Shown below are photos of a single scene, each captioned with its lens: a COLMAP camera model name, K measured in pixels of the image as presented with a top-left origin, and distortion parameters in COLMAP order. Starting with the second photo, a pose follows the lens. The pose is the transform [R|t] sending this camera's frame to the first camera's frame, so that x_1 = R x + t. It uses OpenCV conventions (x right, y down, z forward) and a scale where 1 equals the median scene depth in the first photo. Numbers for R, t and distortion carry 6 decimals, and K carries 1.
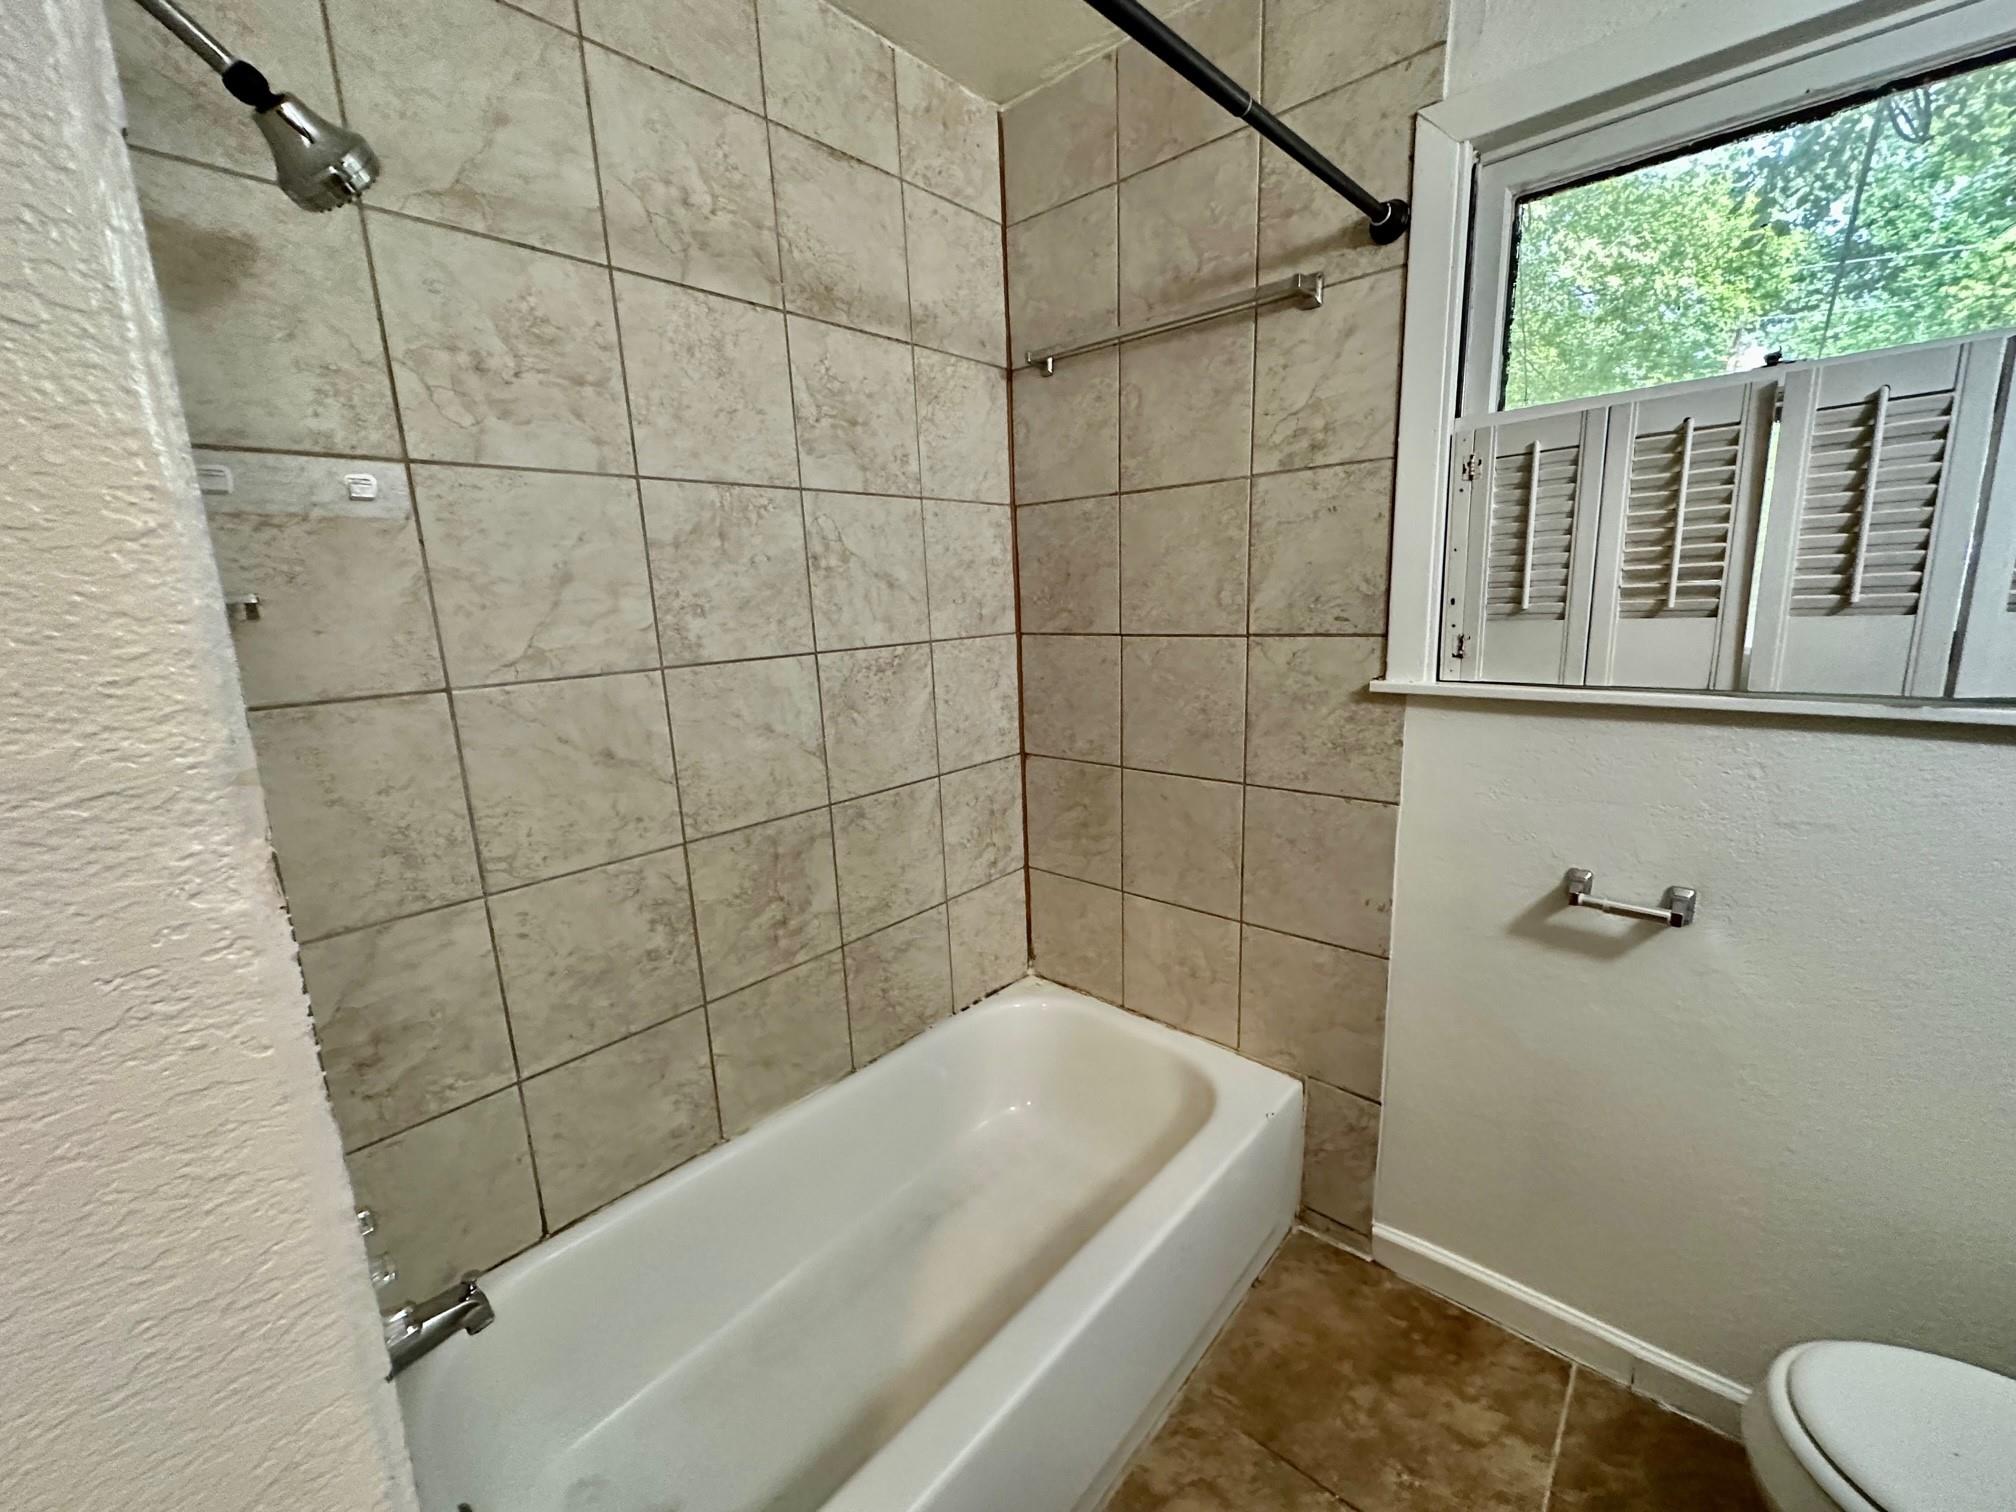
lens RADIAL K [[809.0, 0, 1014.2], [0, 809.0, 754.2], [0, 0, 1]] dist [0.001253, -0.000201]
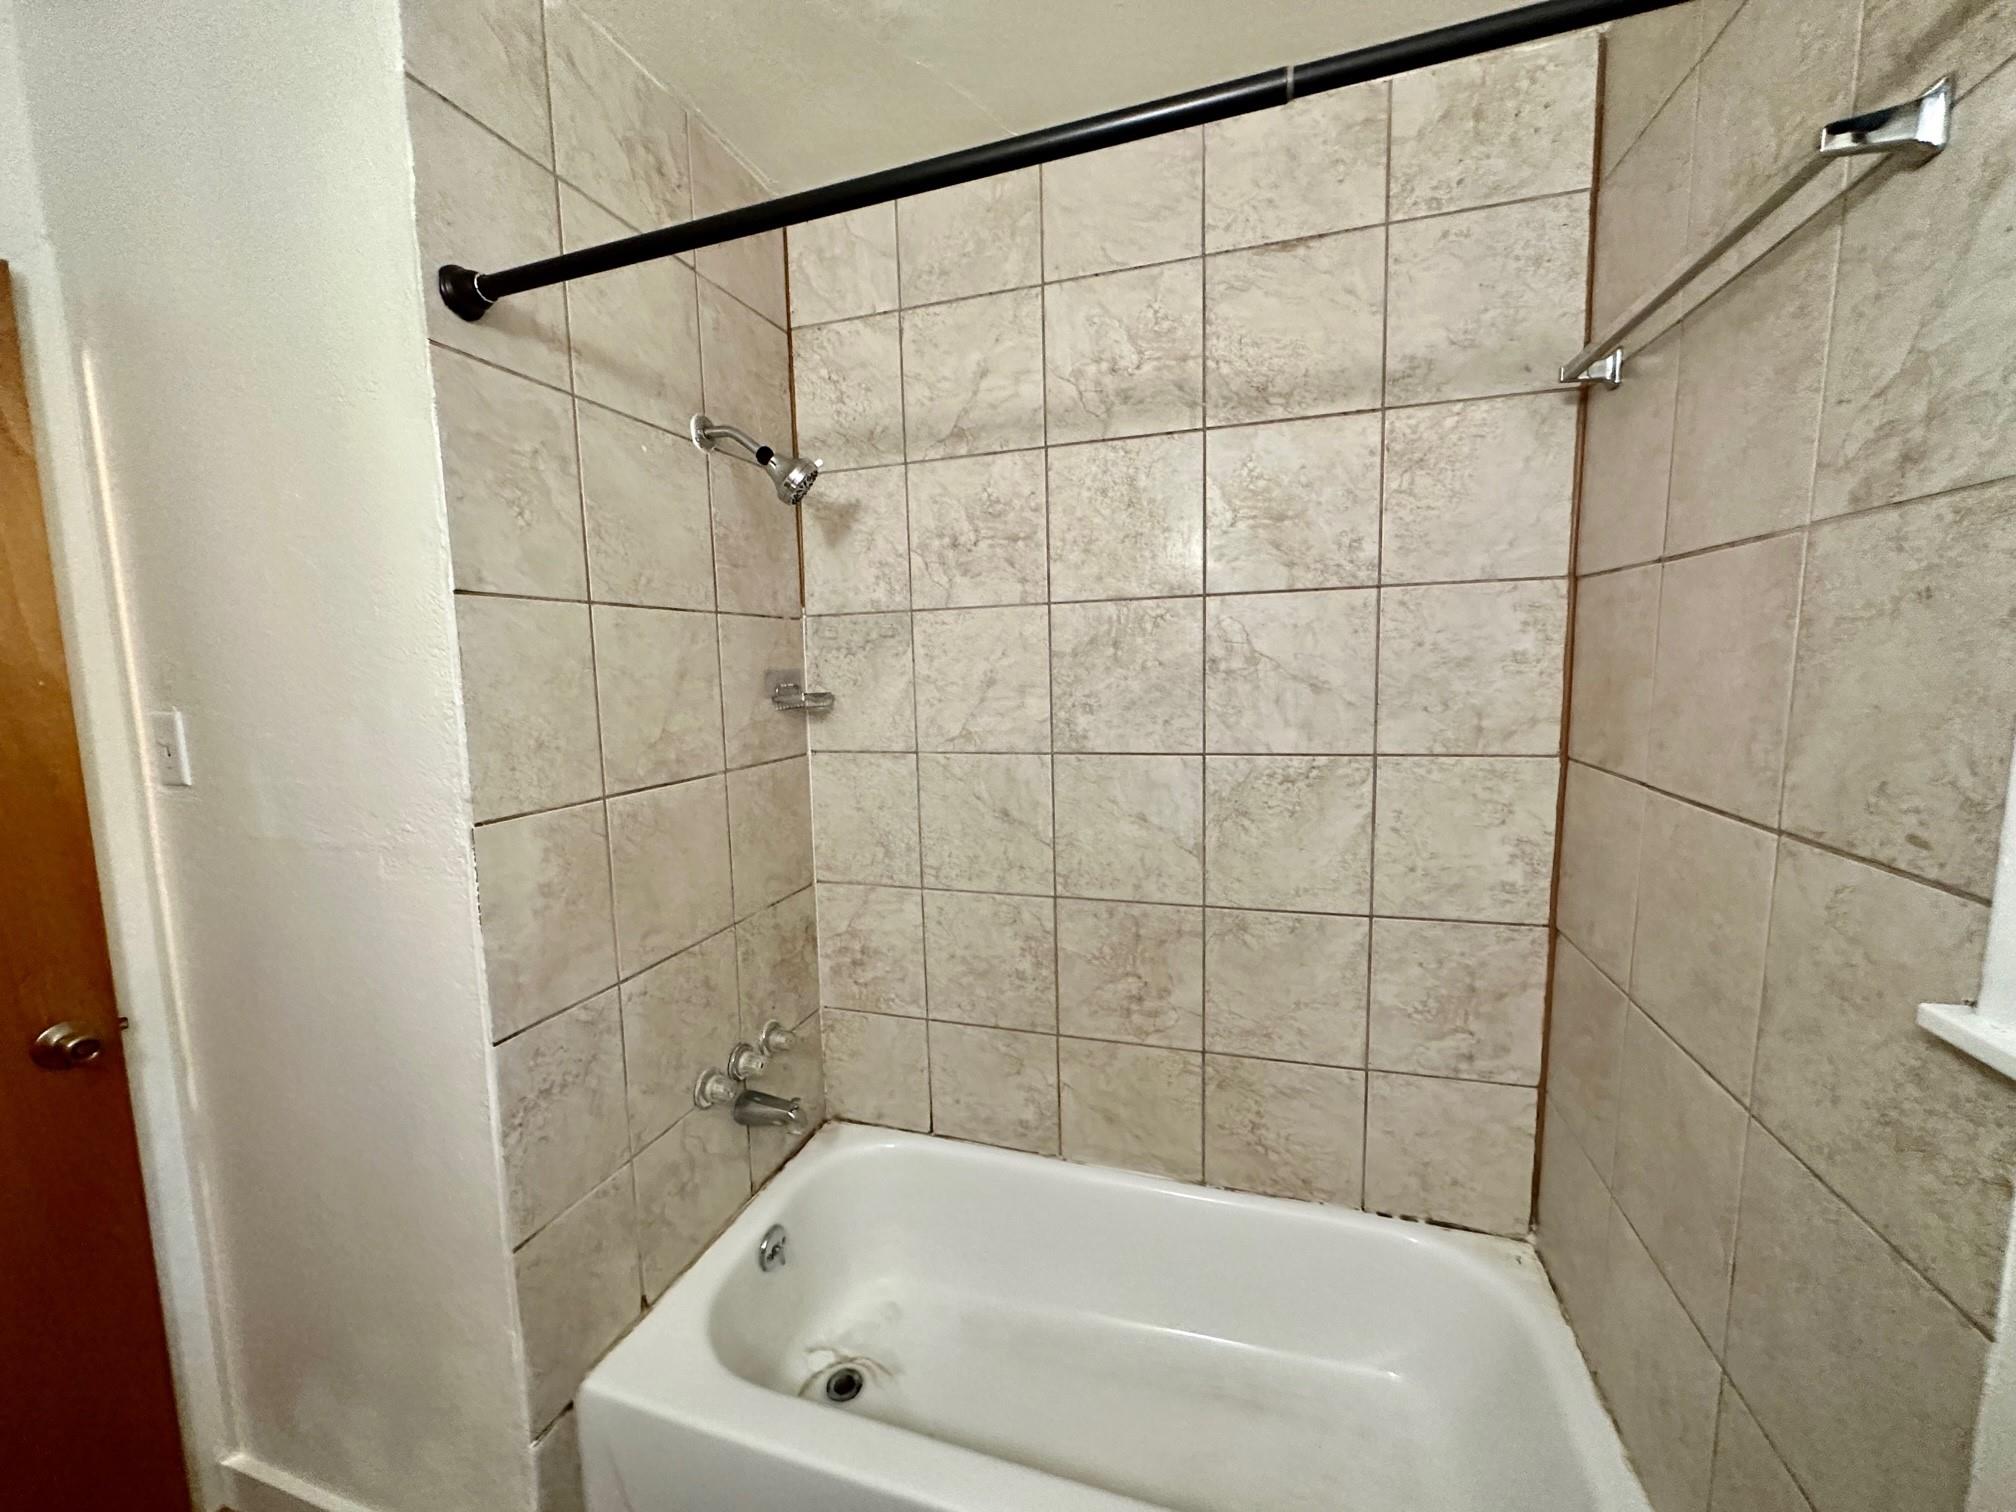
lens RADIAL K [[809.0, 0, 1007.0], [0, 809.0, 755.8], [0, 0, 1]] dist [0.001253, -0.000201]
pose [[0.412768, 0.135704, -0.900670, 0.581414], [-0.169159, 0.983057, 0.070594, -0.158862], [0.894990, 0.123217, 0.428730, 0.365227]]
